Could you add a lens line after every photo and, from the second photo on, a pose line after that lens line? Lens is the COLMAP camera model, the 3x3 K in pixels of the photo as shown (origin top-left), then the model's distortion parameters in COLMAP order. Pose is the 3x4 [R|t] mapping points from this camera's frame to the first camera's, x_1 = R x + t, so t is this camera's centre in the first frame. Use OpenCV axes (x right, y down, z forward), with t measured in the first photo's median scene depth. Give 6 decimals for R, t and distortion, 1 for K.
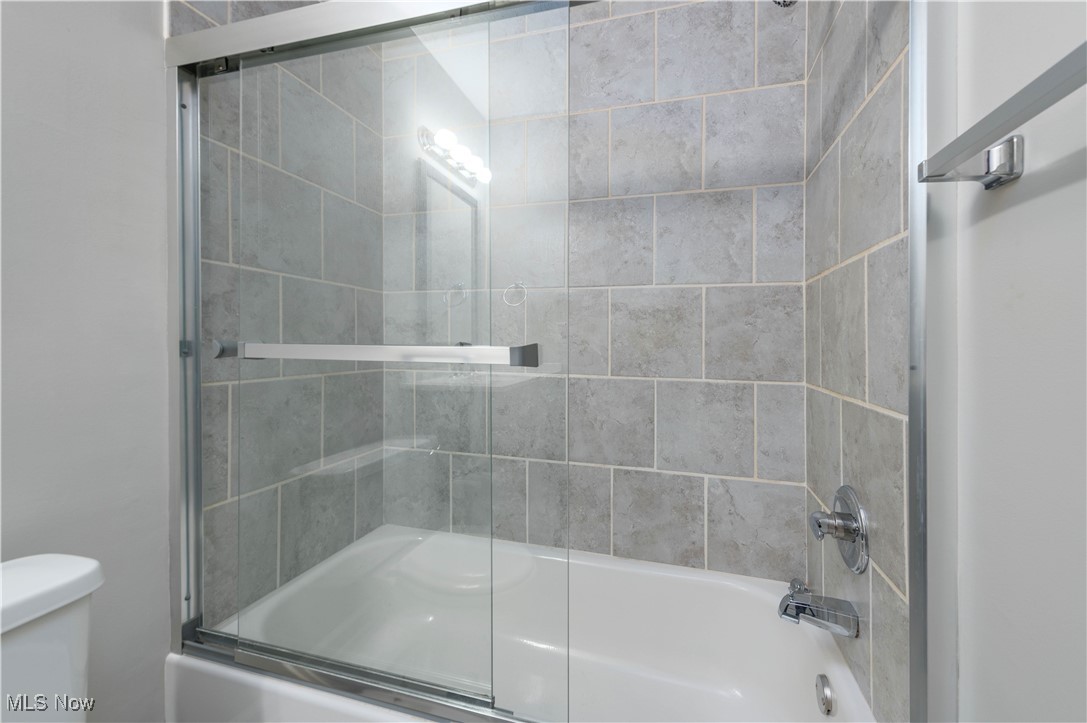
lens RADIAL K [[431.2, 0, 557.7], [0, 431.2, 351.6], [0, 0, 1]] dist [0.017554, -0.005874]
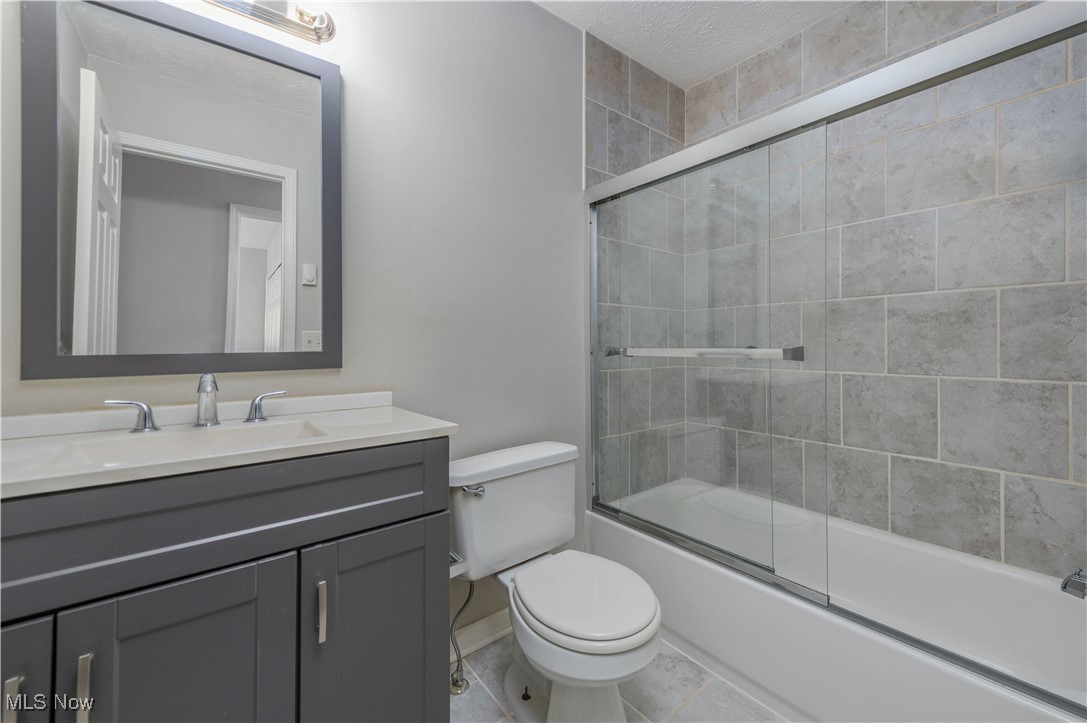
lens RADIAL K [[431.2, 0, 557.7], [0, 431.2, 351.6], [0, 0, 1]] dist [0.017554, -0.005874]
pose [[0.820623, -0.005570, -0.571443, 0.066884], [-0.000108, 0.999951, -0.009902, 0.010115], [0.571470, 0.008188, 0.820582, -0.447737]]
